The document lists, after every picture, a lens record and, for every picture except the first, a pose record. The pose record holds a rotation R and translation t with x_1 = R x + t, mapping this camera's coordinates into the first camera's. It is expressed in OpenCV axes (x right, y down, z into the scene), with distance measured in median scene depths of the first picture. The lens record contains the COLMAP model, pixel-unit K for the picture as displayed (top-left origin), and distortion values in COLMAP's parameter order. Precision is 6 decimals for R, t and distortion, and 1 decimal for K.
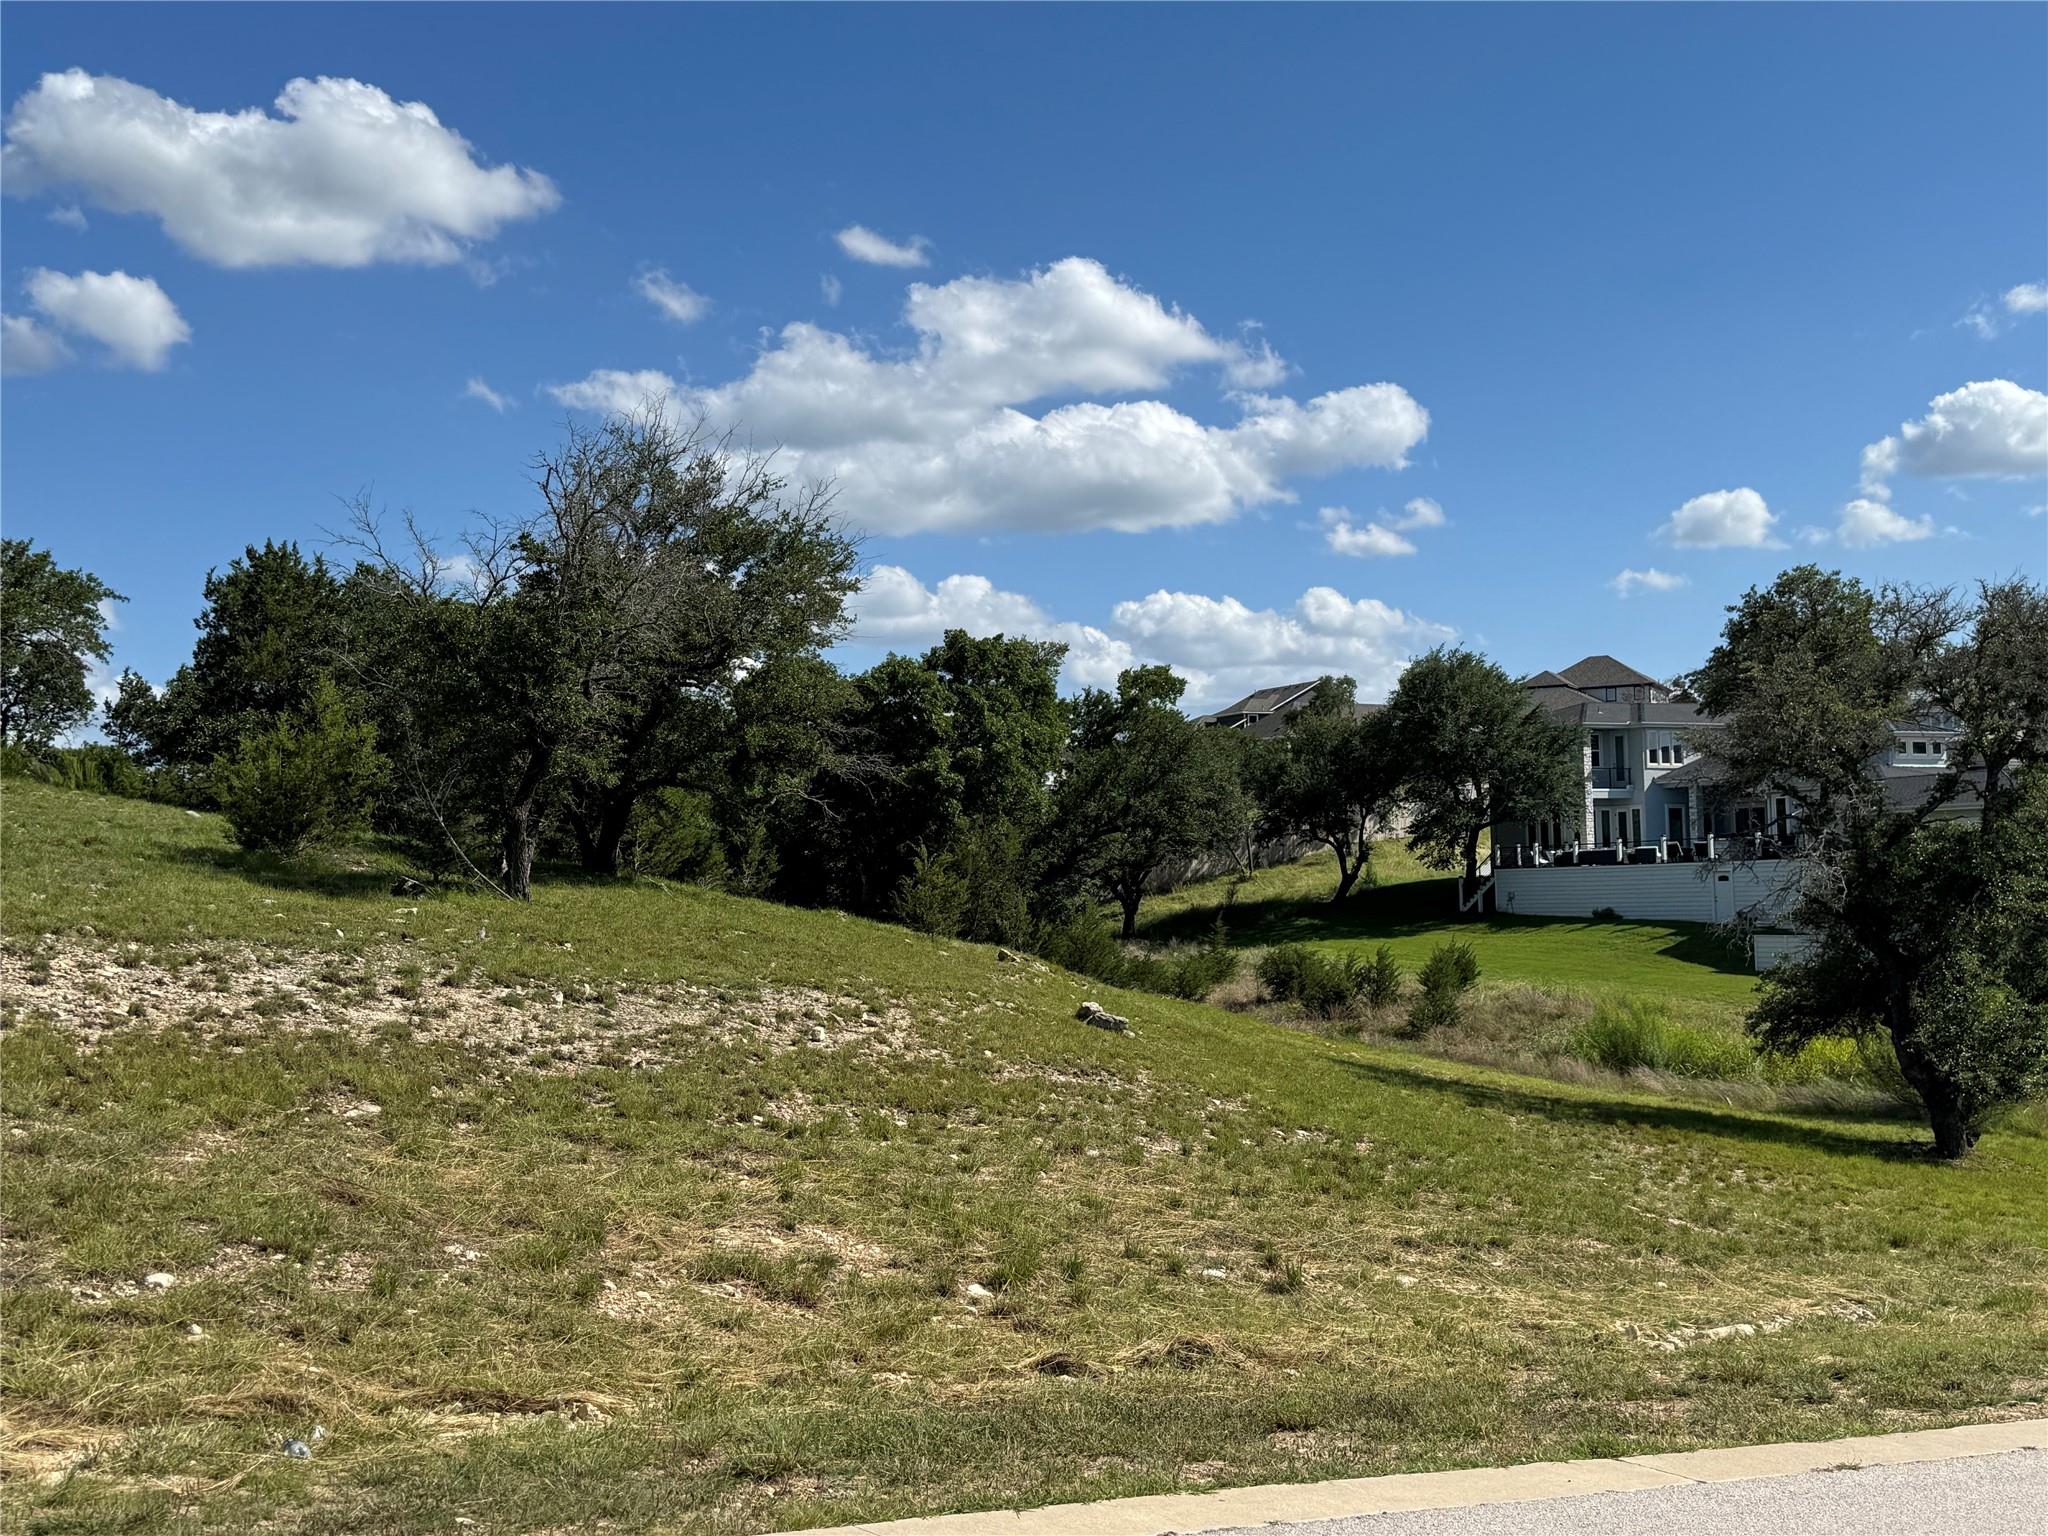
lens RADIAL K [[2384.0, 0, 1055.9], [0, 2384.0, 758.6], [0, 0, 1]] dist [0.108138, 0.000000]
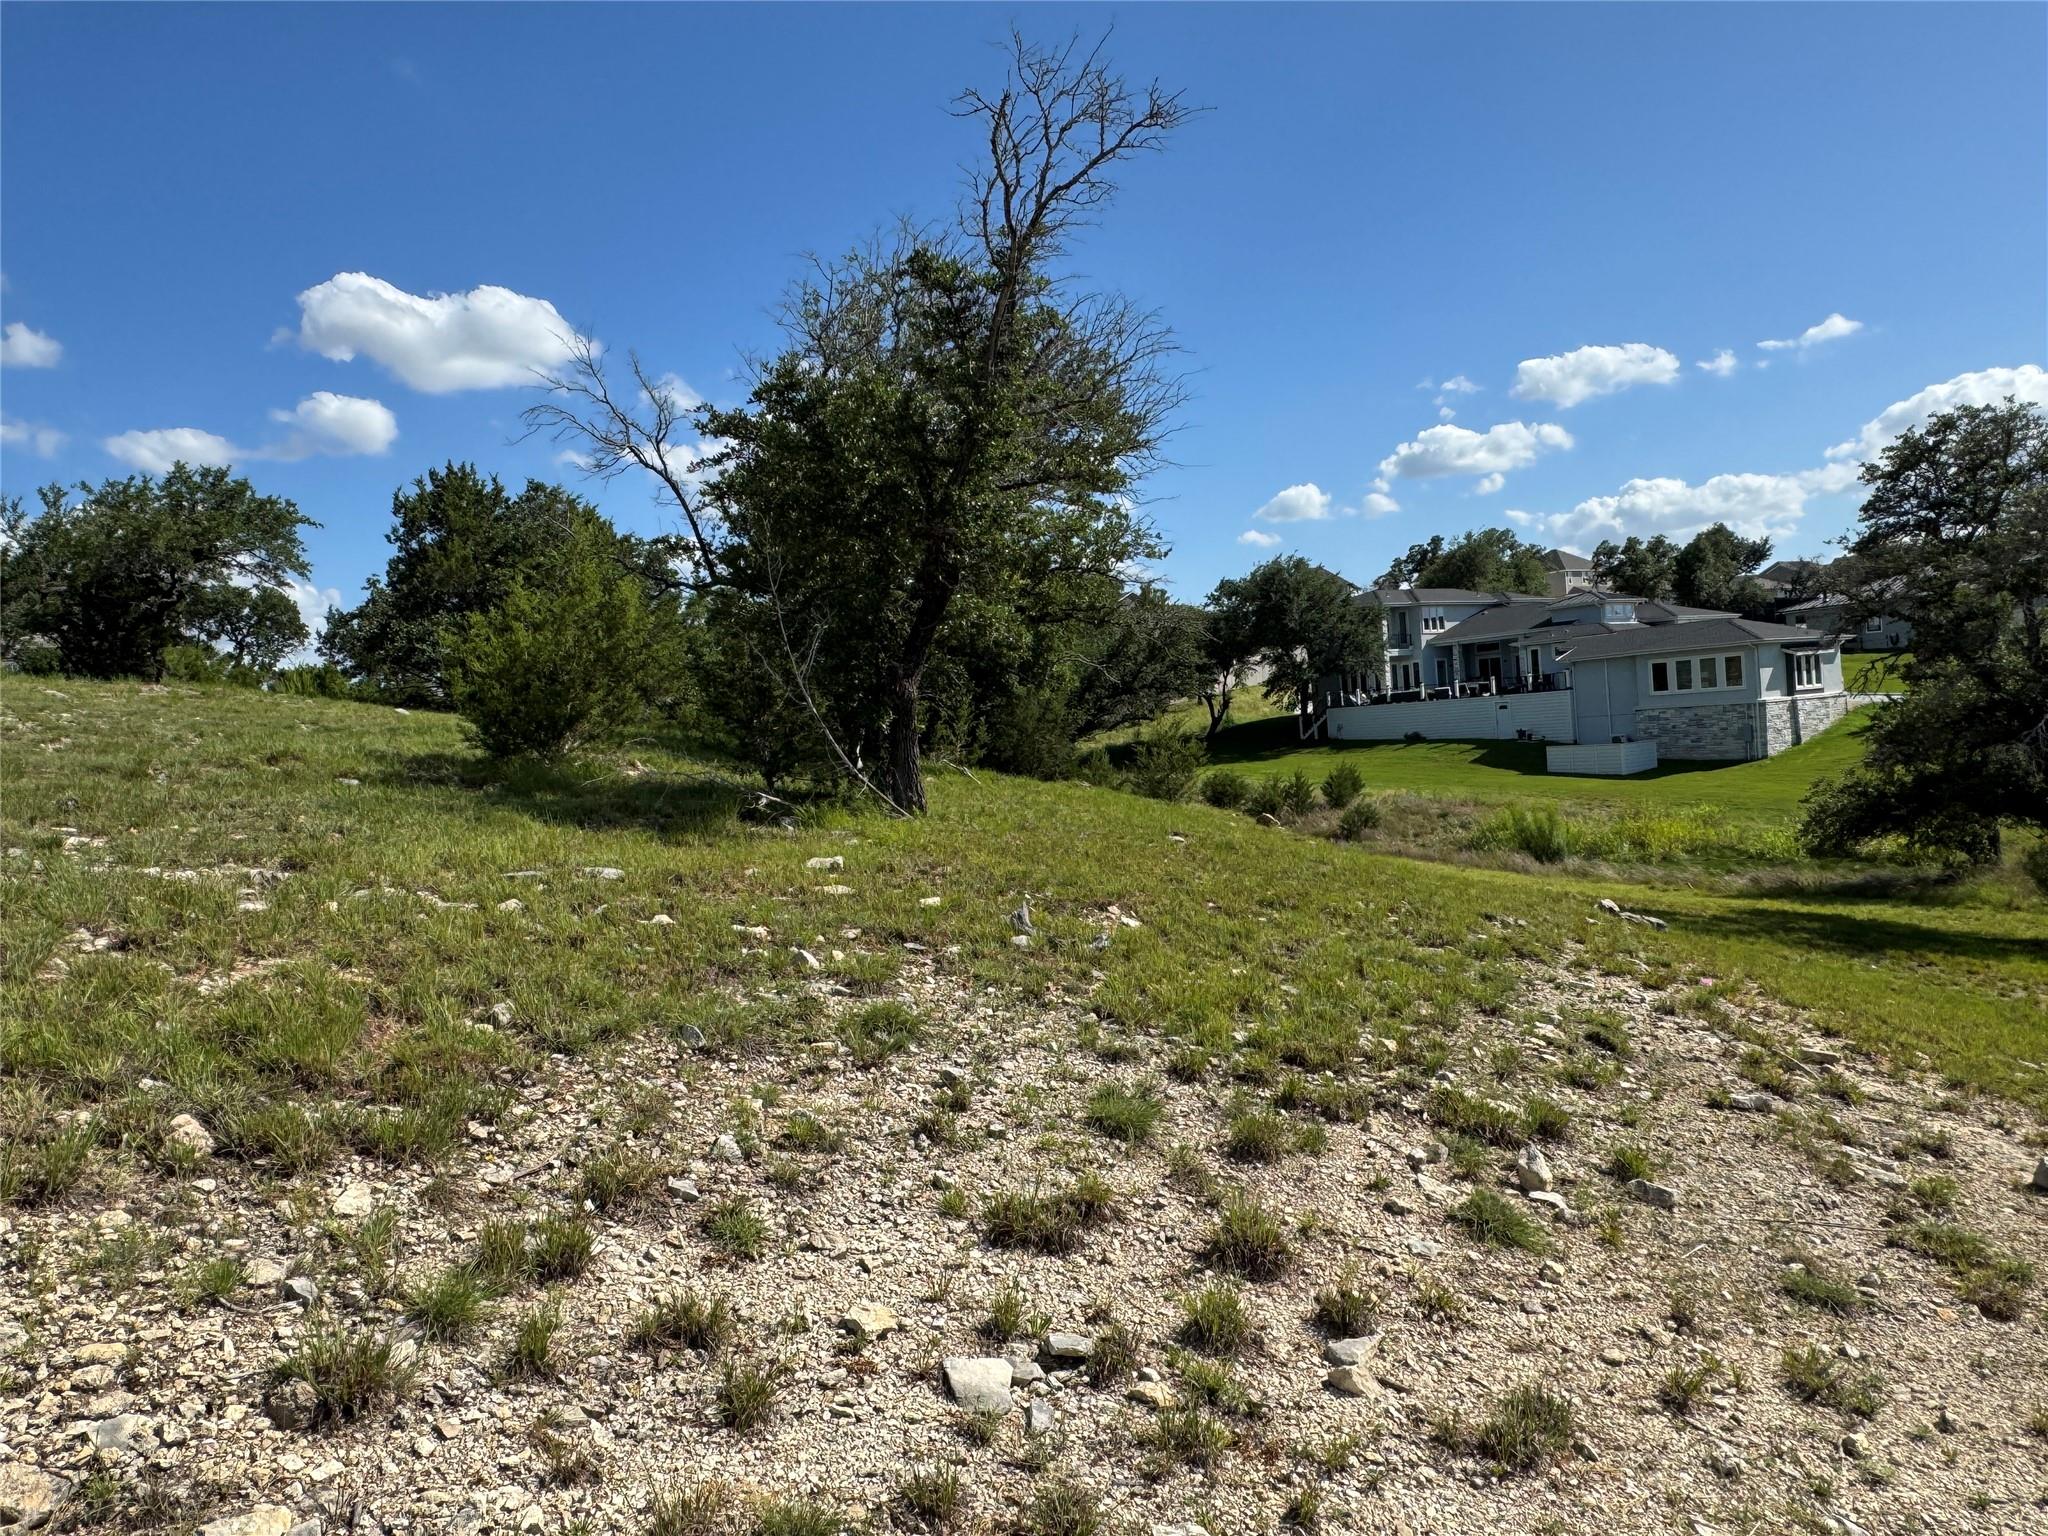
lens RADIAL K [[1423.9, 0, 1022.6], [0, 1423.9, 741.9], [0, 0, 1]] dist [0.034024, -0.042165]
pose [[0.996008, -0.049419, 0.074336, -0.071410], [0.044741, 0.996989, 0.063327, 0.004489], [-0.077241, -0.059748, 0.995221, 0.191827]]
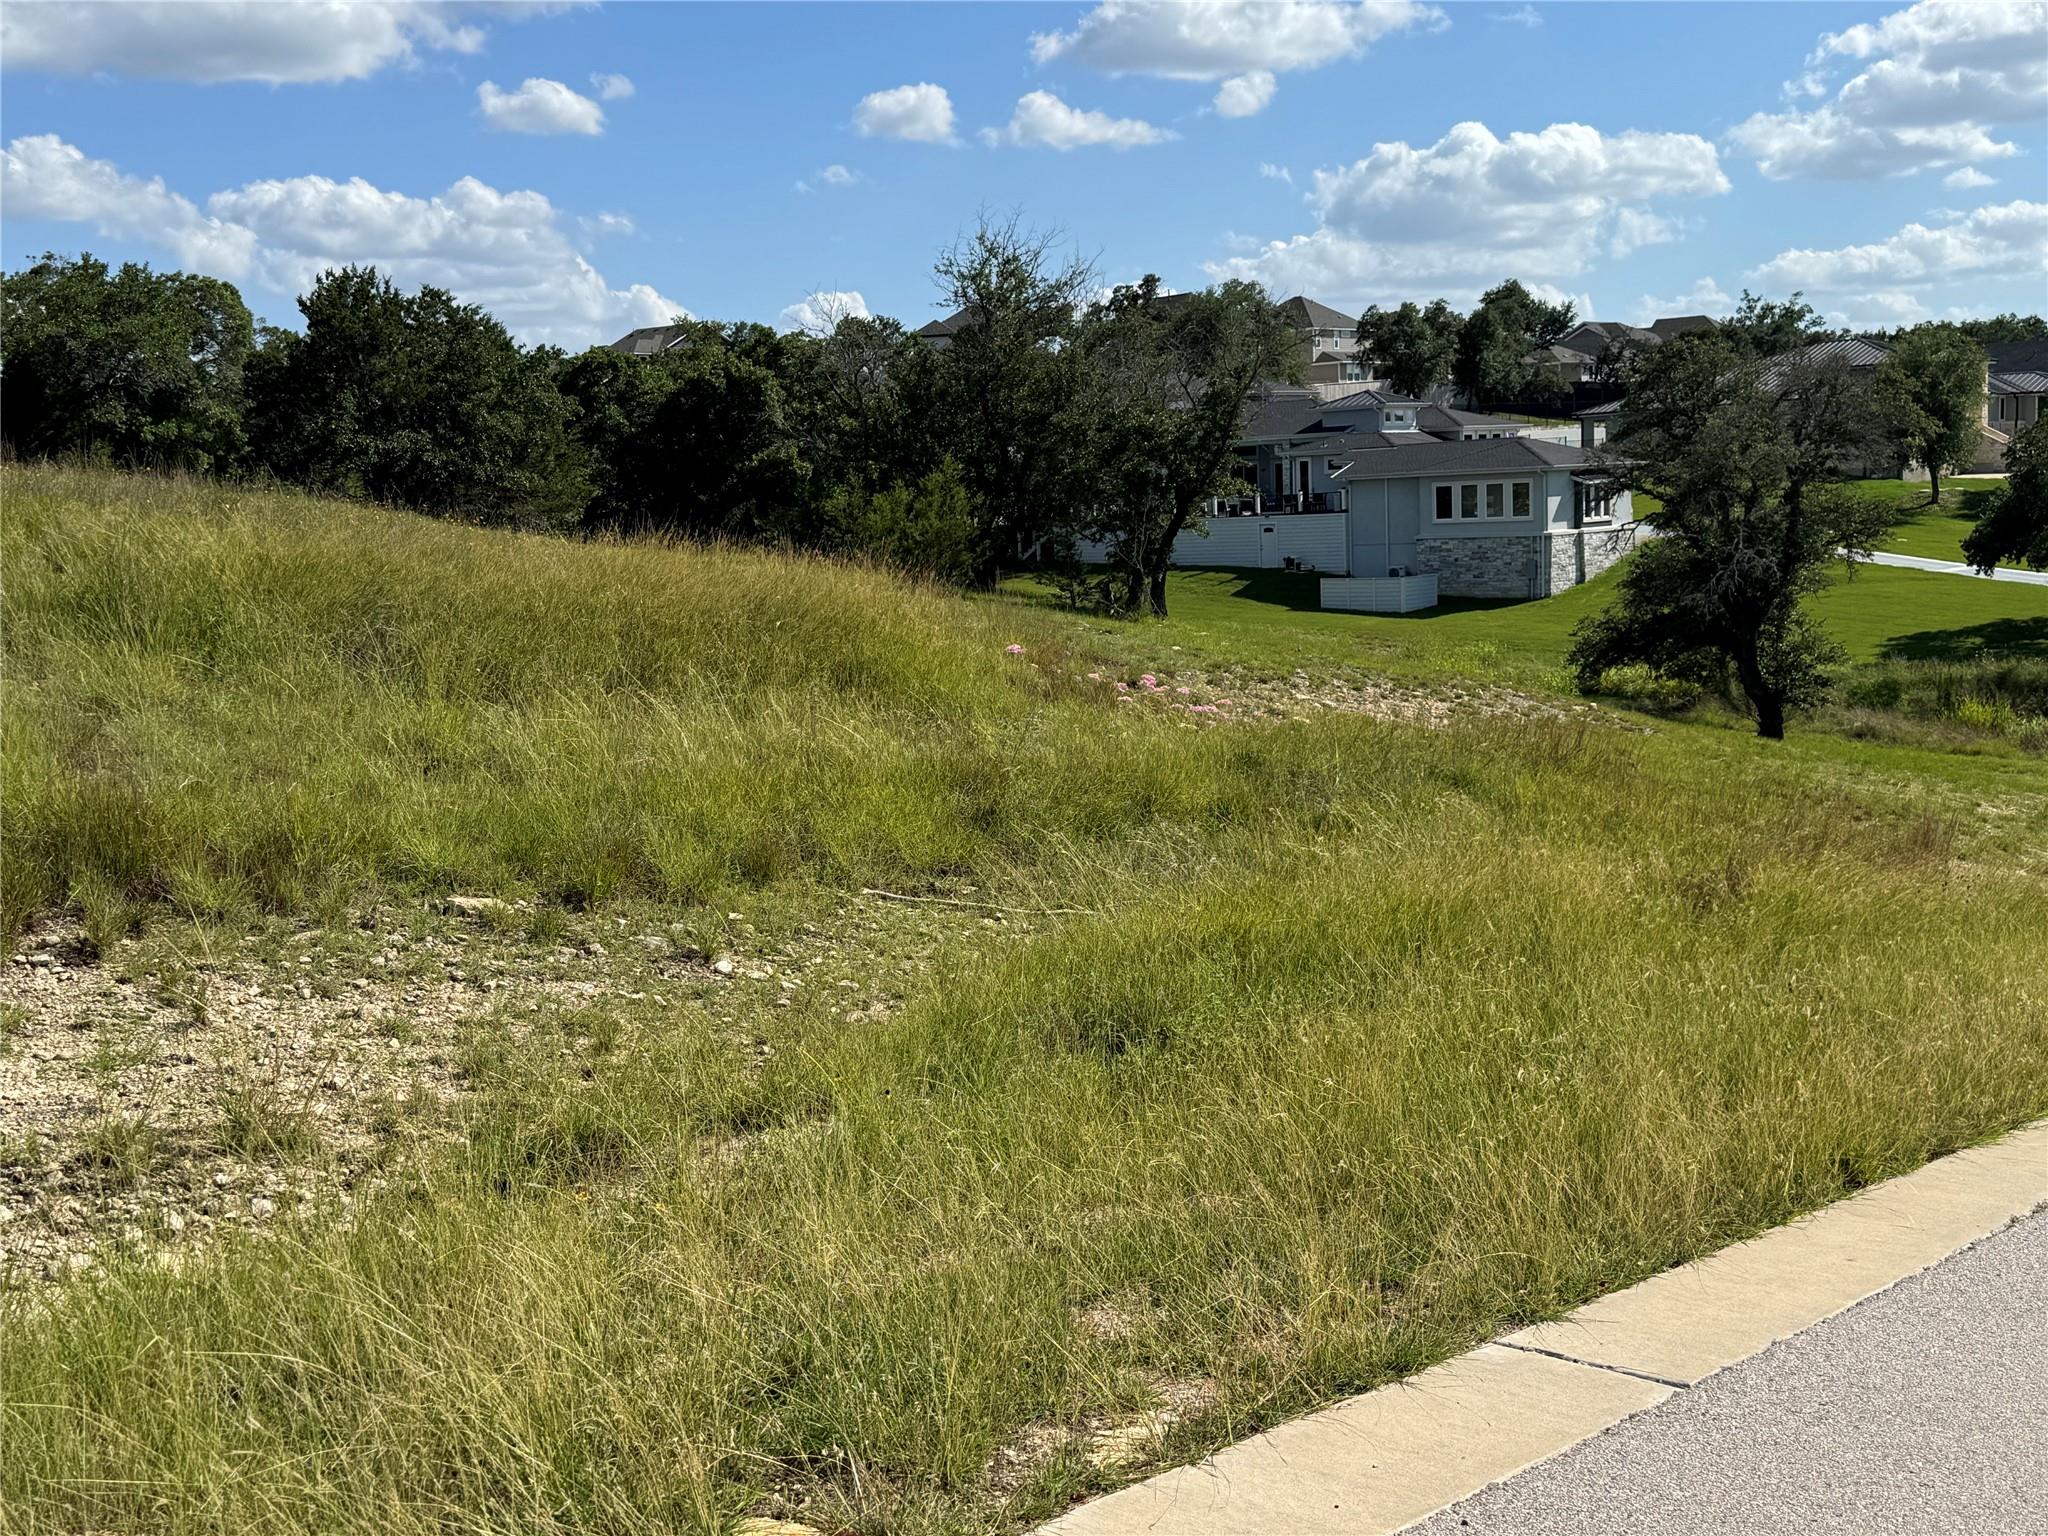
lens RADIAL K [[2384.0, 0, 1016.1], [0, 2384.0, 793.5], [0, 0, 1]] dist [0.108138, 0.000000]
pose [[0.945662, -0.053226, 0.320766, -0.236356], [-0.002634, 0.985224, 0.171248, -0.024543], [-0.325141, -0.162788, 0.931549, -0.084022]]
